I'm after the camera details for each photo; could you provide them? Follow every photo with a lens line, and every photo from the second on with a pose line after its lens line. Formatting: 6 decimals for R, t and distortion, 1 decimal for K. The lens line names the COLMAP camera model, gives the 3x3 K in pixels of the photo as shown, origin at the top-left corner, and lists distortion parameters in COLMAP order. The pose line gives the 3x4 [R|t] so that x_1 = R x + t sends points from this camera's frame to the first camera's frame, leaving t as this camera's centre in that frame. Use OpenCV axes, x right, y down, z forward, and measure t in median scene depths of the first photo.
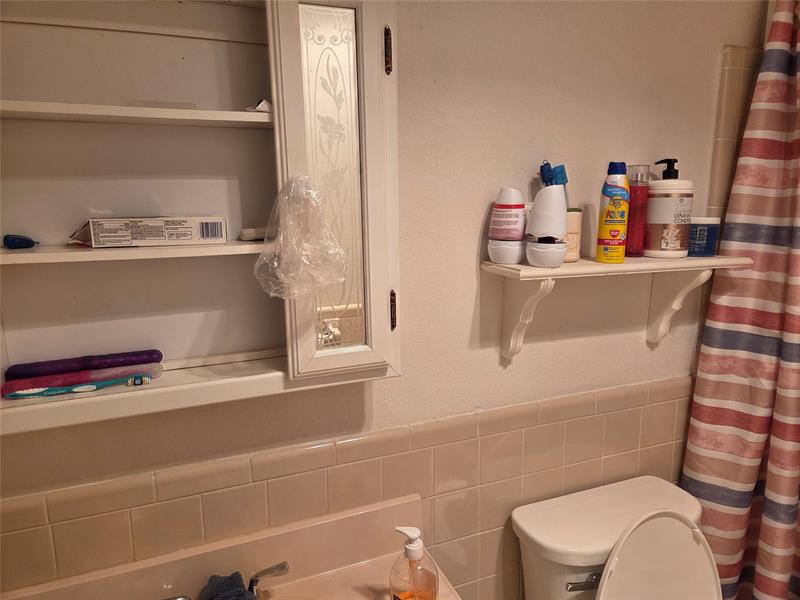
lens RADIAL K [[536.9, 0, 399.4], [0, 536.9, 299.1], [0, 0, 1]] dist [0.051685, -0.046036]
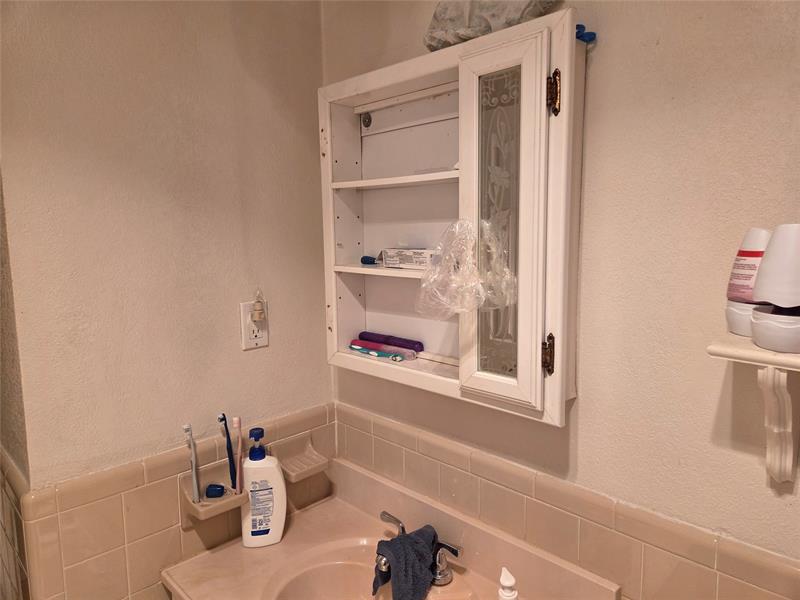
lens RADIAL K [[536.9, 0, 399.7], [0, 536.9, 297.7], [0, 0, 1]] dist [0.051685, -0.046036]
pose [[0.392105, 0.123966, -0.911529, 0.768951], [-0.168708, 0.983763, 0.061218, -0.094512], [0.904318, 0.129778, 0.406653, 0.359929]]
